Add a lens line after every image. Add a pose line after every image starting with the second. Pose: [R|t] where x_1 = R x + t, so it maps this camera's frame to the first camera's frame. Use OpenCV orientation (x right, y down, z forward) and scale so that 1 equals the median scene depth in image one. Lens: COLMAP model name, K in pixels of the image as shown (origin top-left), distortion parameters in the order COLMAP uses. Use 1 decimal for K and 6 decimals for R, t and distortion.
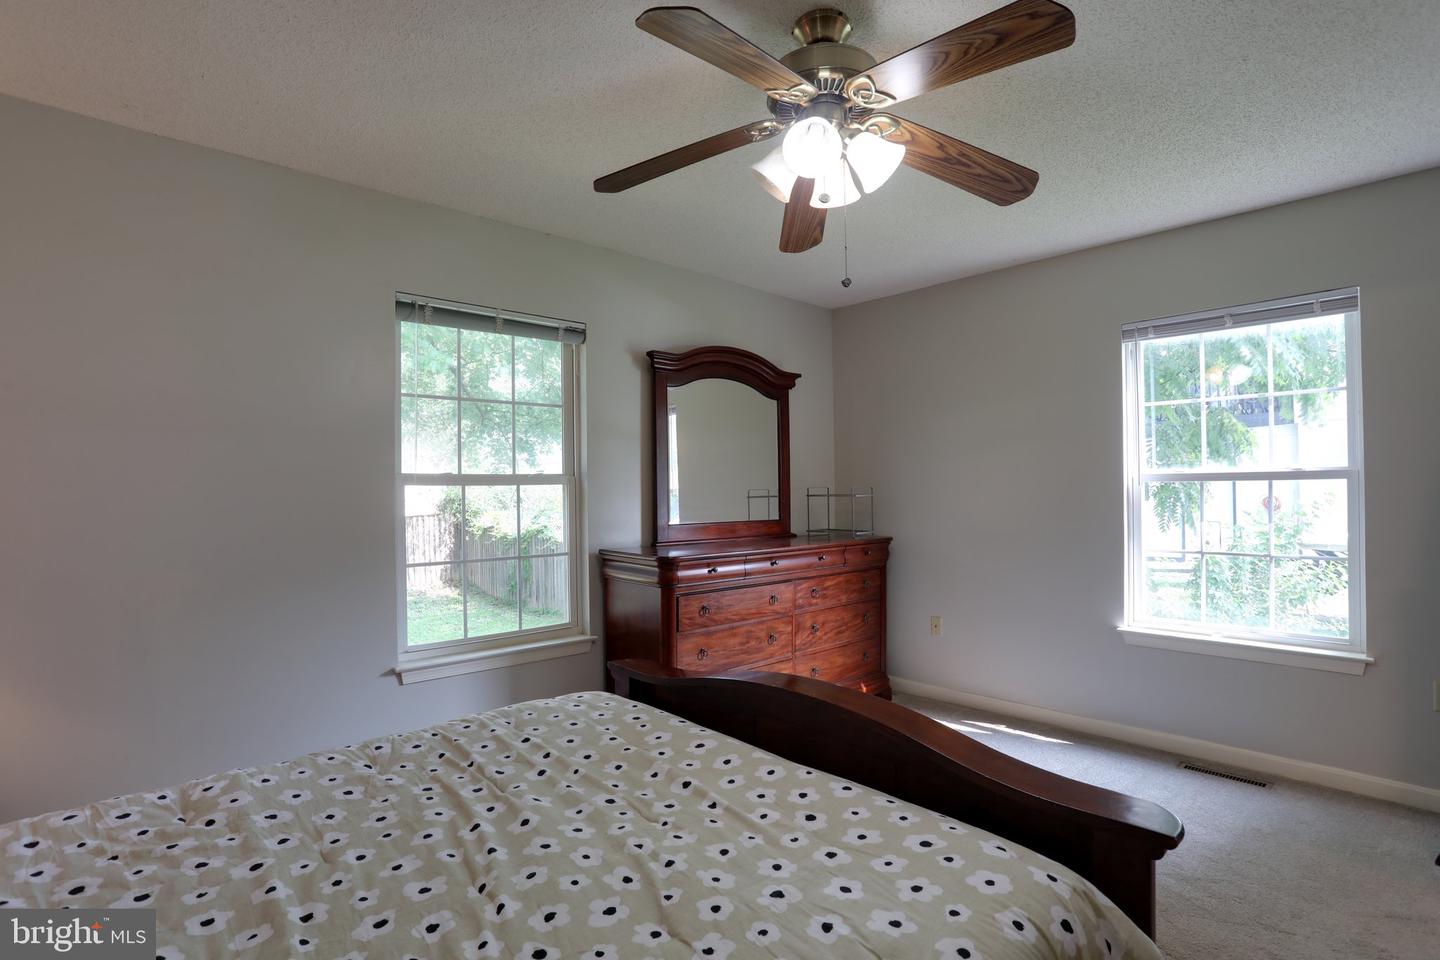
lens RADIAL K [[698.4, 0, 718.3], [0, 698.4, 482.3], [0, 0, 1]] dist [-0.072778, 0.029315]
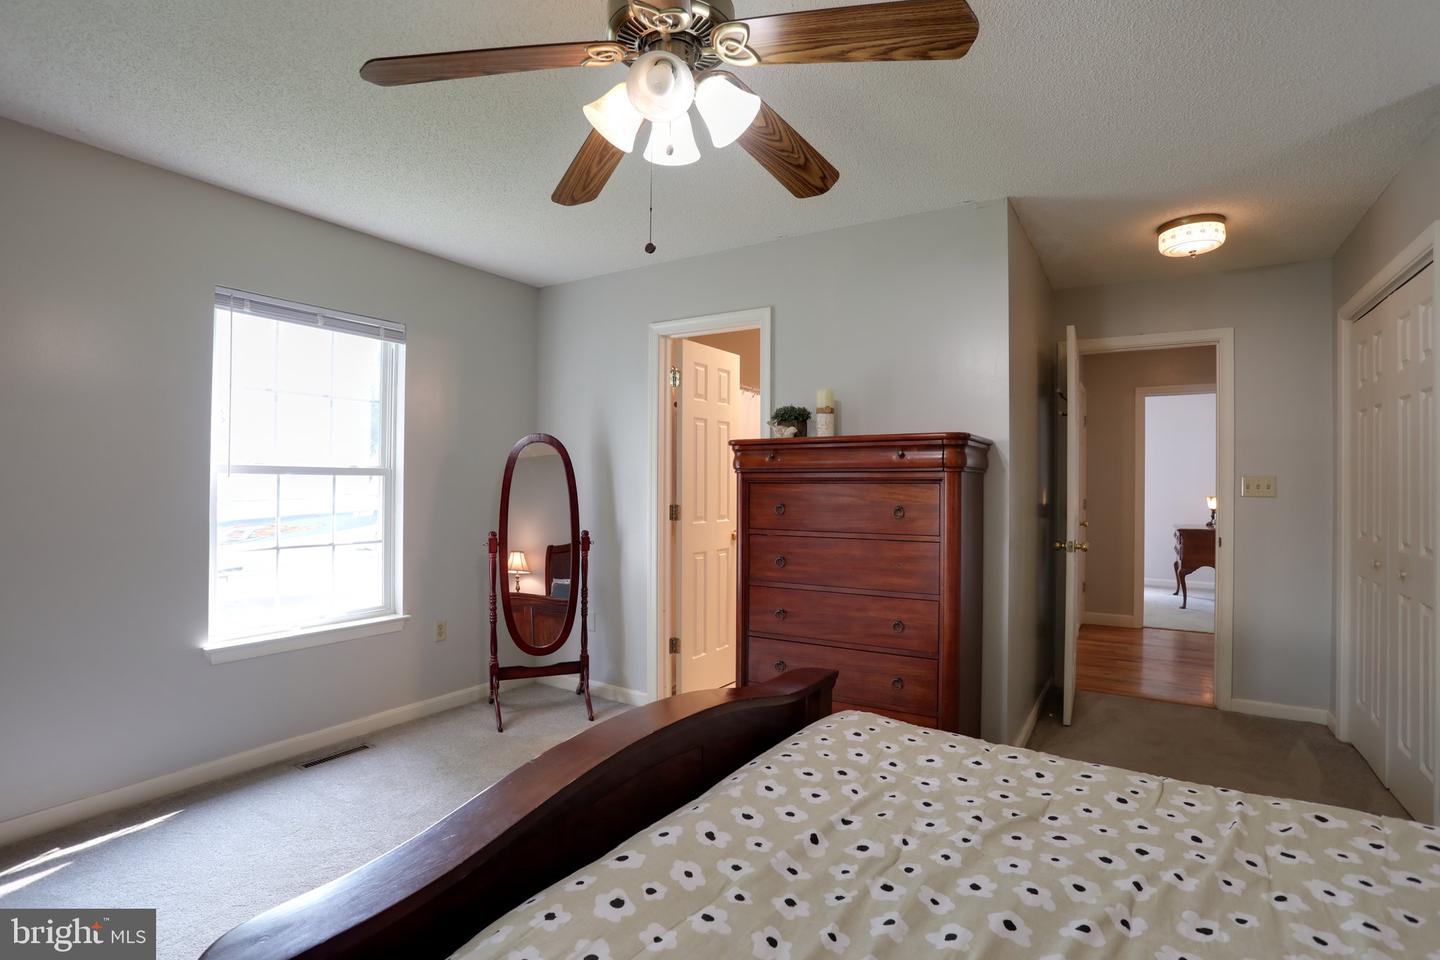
lens RADIAL K [[698.4, 0, 718.3], [0, 698.4, 482.3], [0, 0, 1]] dist [-0.072778, 0.029315]
pose [[-0.259300, 0.011253, 0.965731, -0.805767], [-0.018036, 0.999701, -0.016492, 0.029801], [-0.965629, -0.021694, -0.259019, 1.326816]]
